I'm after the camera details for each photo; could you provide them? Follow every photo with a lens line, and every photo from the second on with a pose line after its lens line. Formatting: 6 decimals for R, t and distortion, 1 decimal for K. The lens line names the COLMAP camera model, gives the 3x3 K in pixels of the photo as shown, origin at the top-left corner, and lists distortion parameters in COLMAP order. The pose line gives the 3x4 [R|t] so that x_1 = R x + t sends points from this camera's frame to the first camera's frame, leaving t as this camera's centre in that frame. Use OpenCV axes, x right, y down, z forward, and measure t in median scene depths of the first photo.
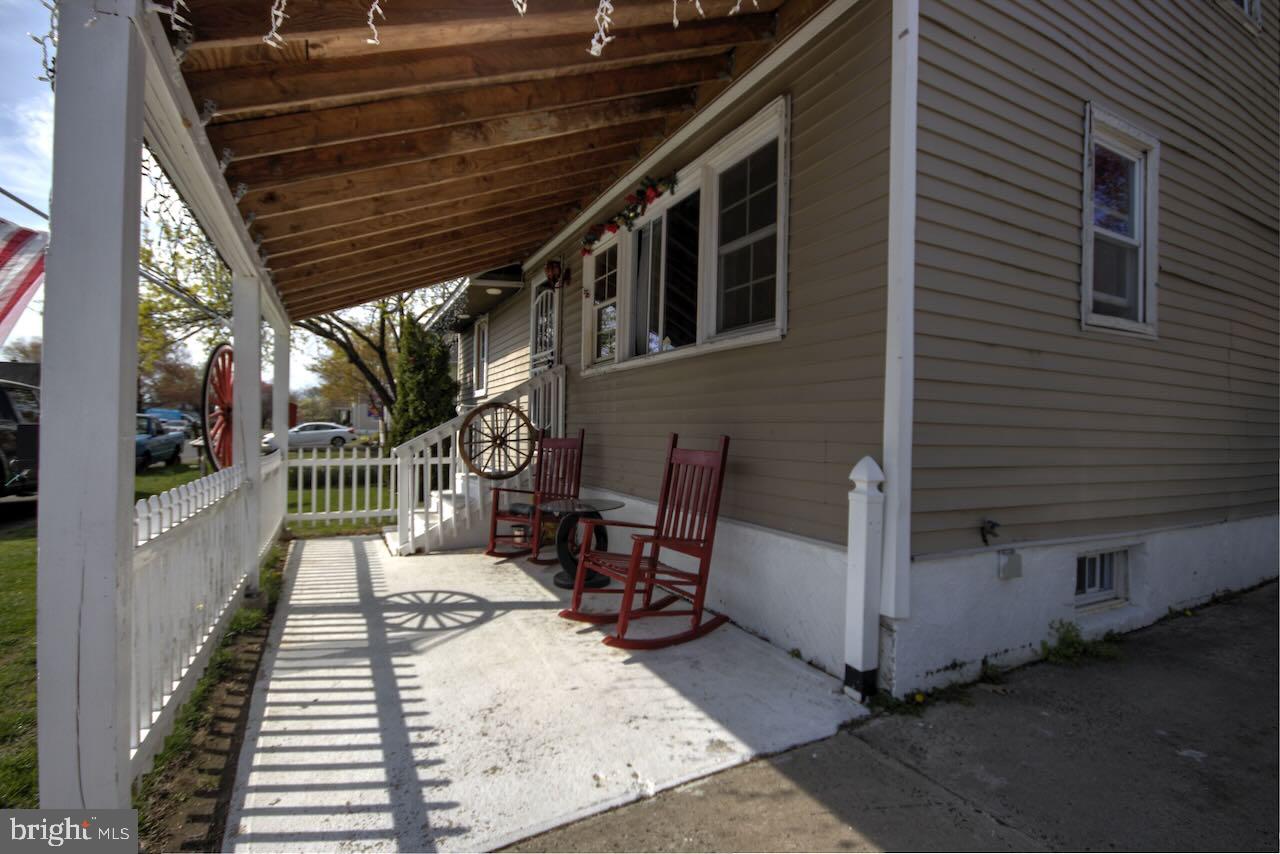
lens RADIAL K [[577.7, 0, 633.4], [0, 577.7, 424.9], [0, 0, 1]] dist [0.001291, 0.000165]
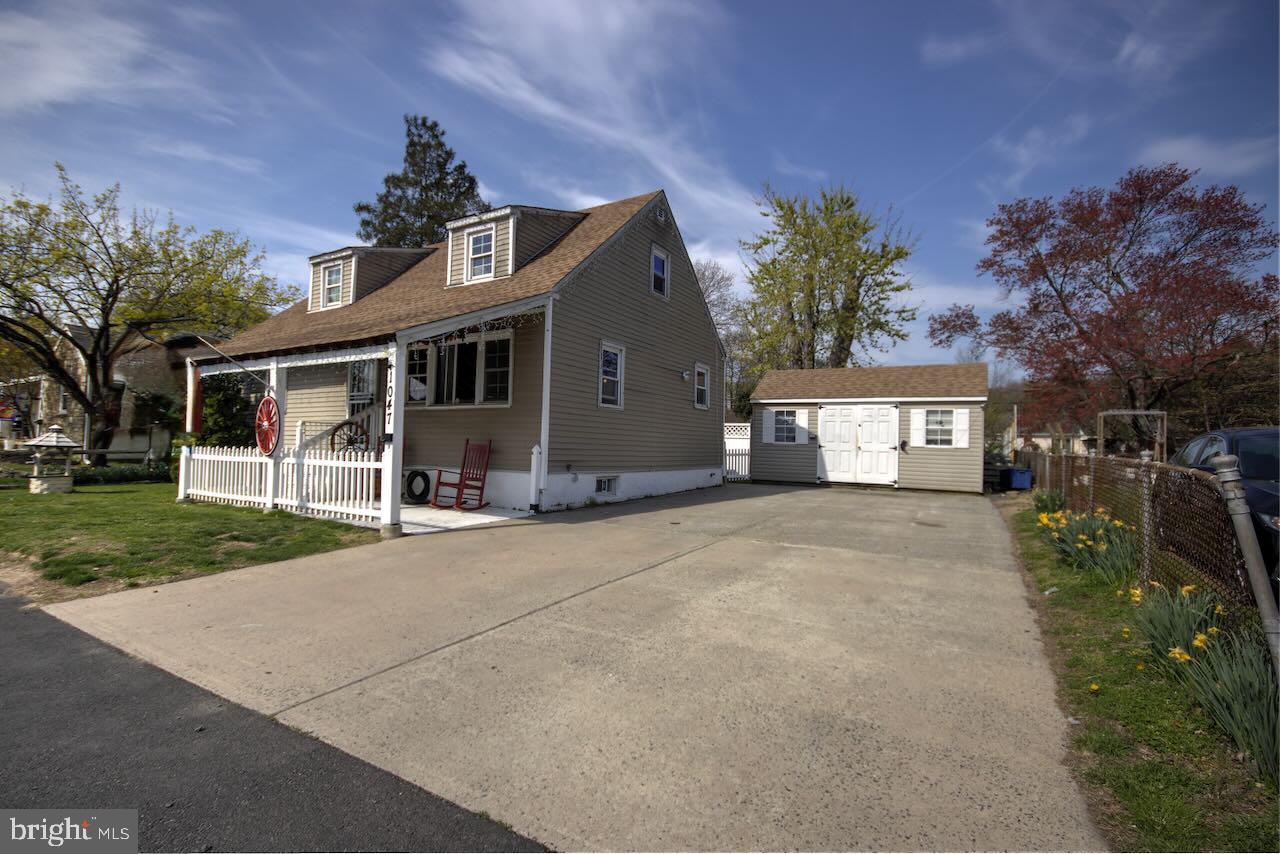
lens RADIAL K [[577.7, 0, 635.1], [0, 577.7, 426.0], [0, 0, 1]] dist [0.001291, 0.000165]
pose [[0.847861, 0.022908, 0.529723, -0.757322], [-0.012908, 0.999662, -0.022572, 0.006965], [-0.530061, 0.012300, 0.847870, -1.825860]]
